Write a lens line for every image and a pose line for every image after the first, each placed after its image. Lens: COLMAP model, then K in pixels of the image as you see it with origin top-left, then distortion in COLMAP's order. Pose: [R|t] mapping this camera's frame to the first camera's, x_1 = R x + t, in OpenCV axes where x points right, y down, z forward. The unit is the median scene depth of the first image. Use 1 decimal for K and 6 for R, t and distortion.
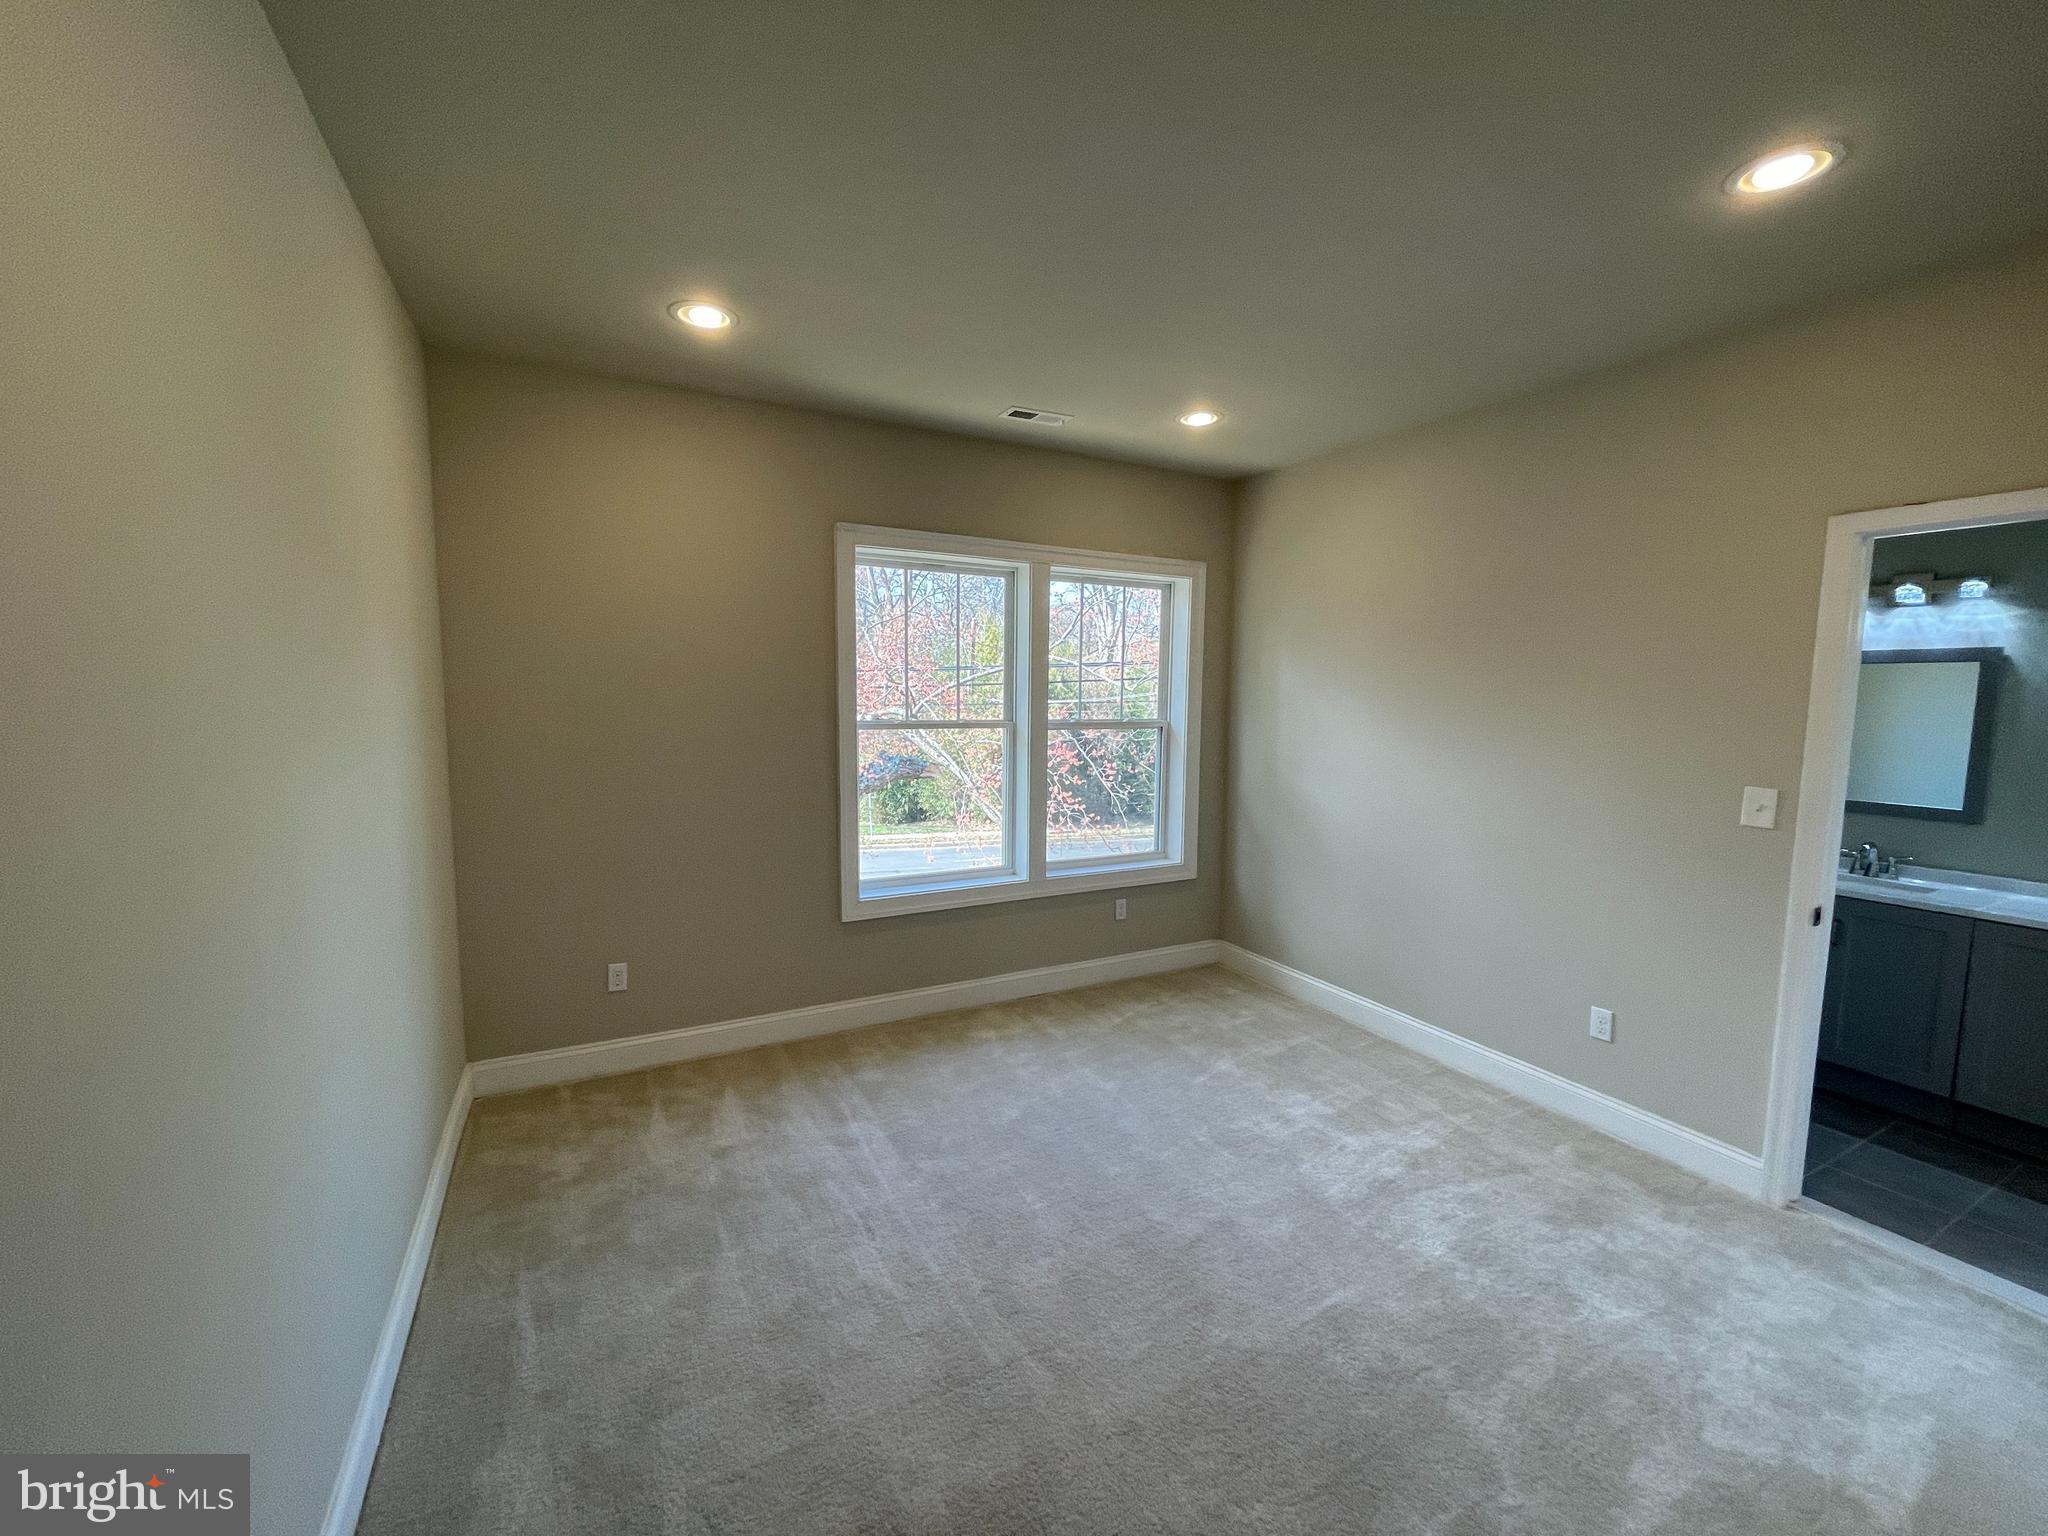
lens RADIAL K [[821.9, 0, 1017.1], [0, 821.9, 770.7], [0, 0, 1]] dist [-0.002582, -0.000054]
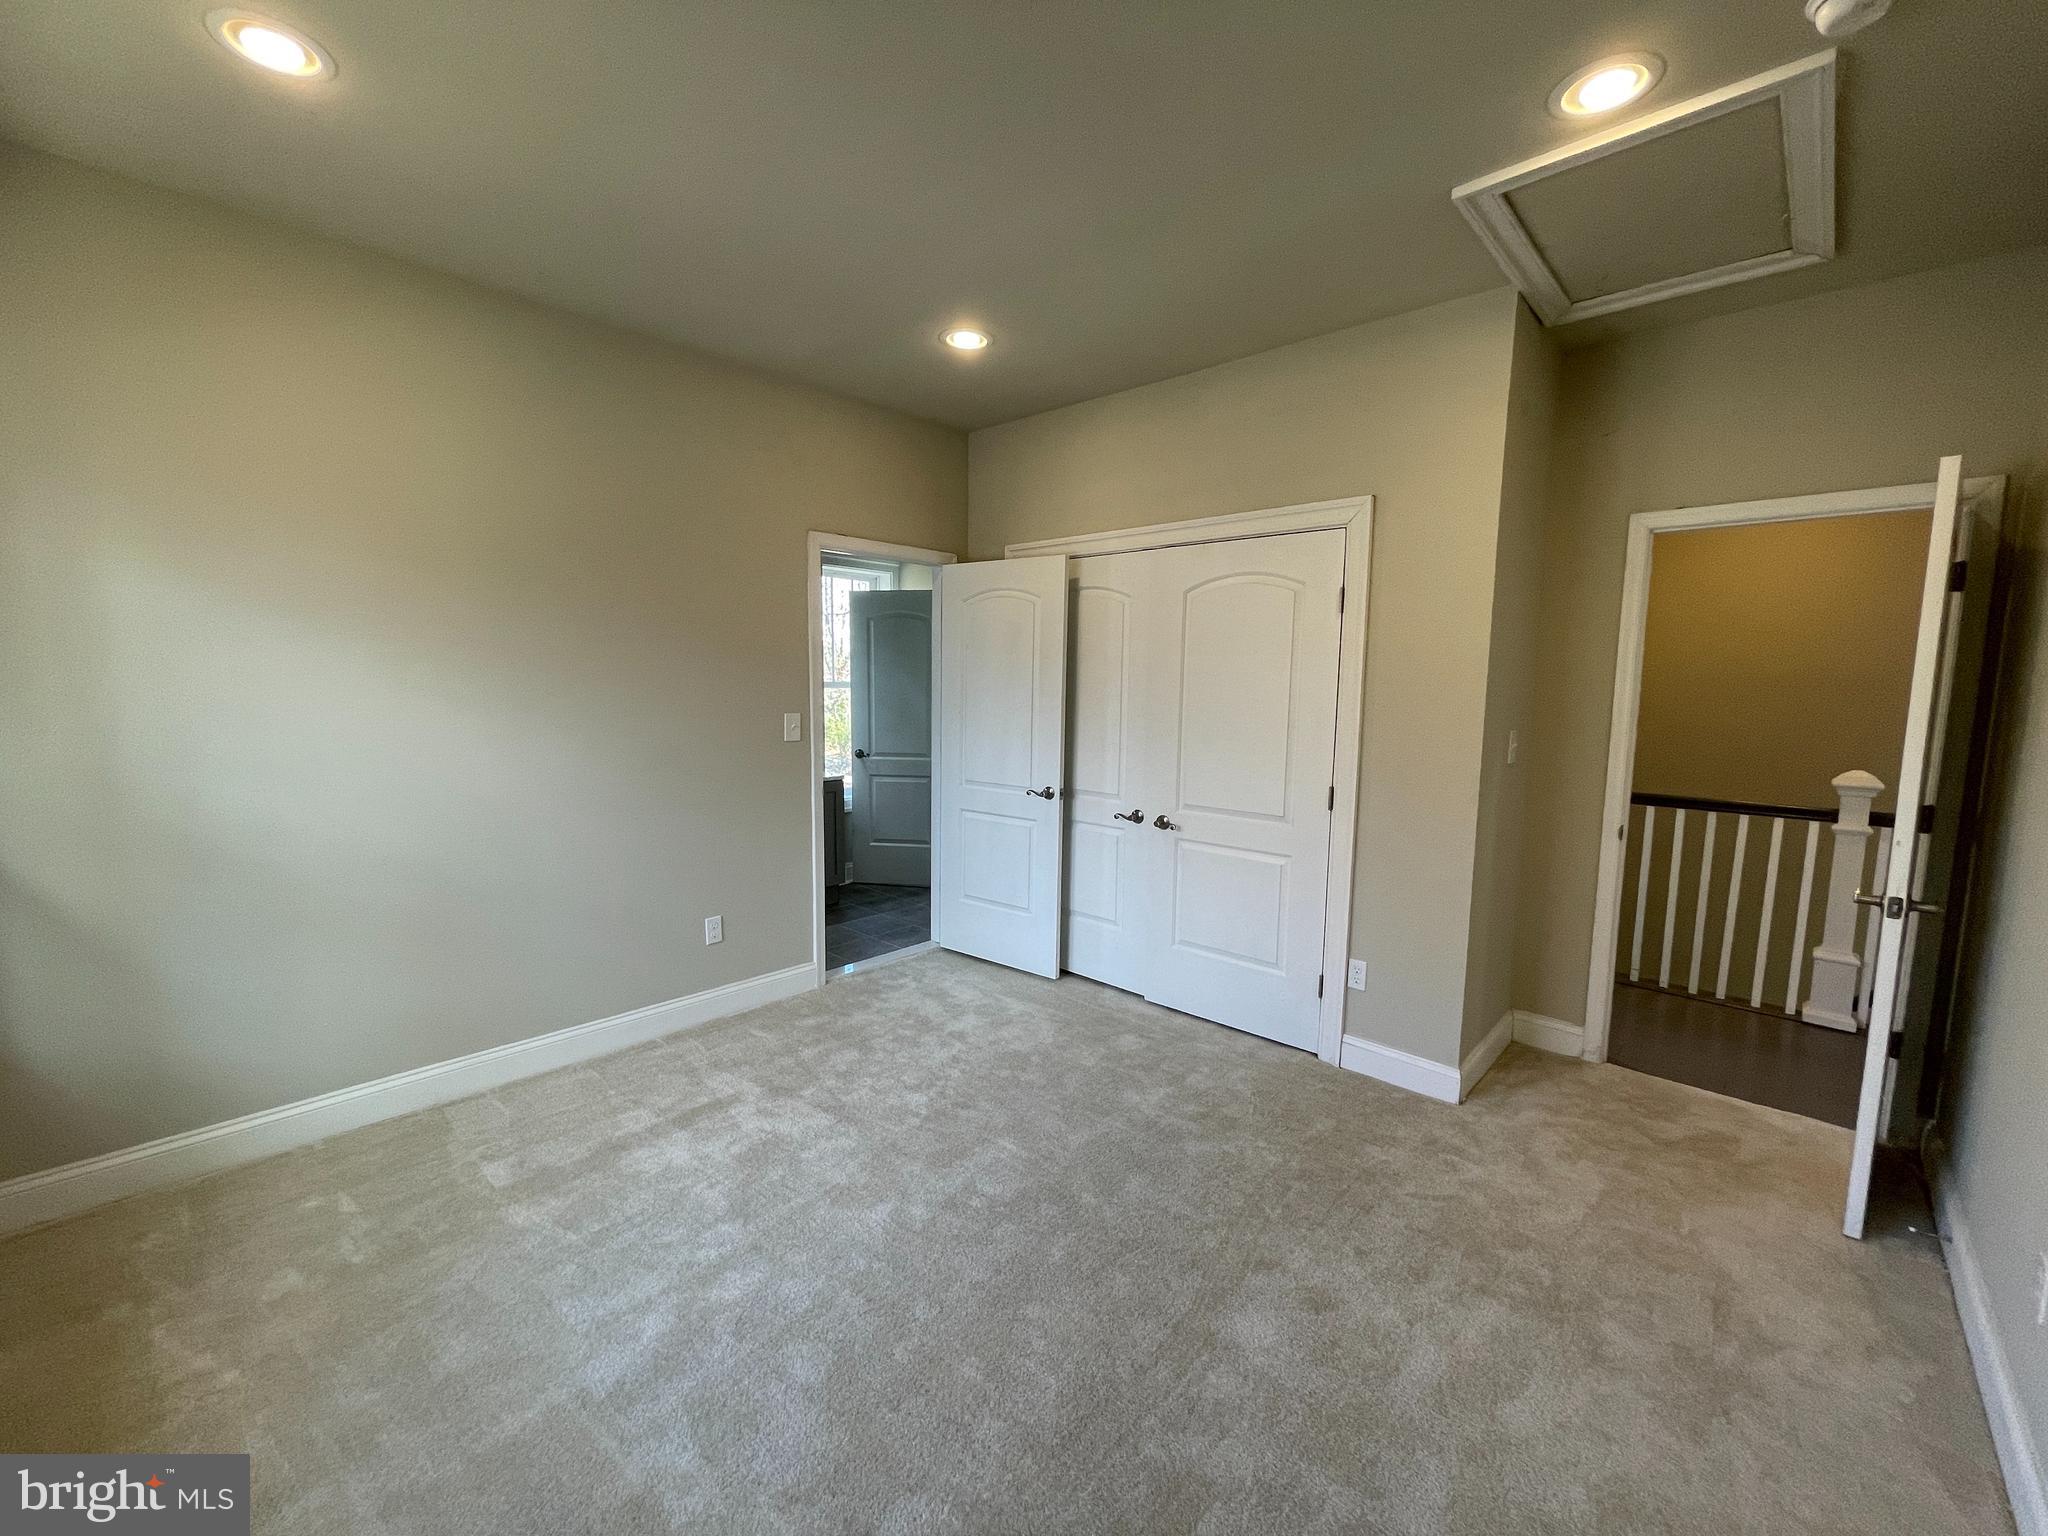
lens RADIAL K [[859.7, 0, 1024.0], [0, 859.7, 768.0], [0, 0, 1]] dist [-0.000409, 0.000004]
pose [[-0.318390, -0.123534, 0.939876, -0.648516], [0.077231, 0.984796, 0.155601, -0.088599], [-0.944809, 0.122129, -0.304009, 1.092508]]
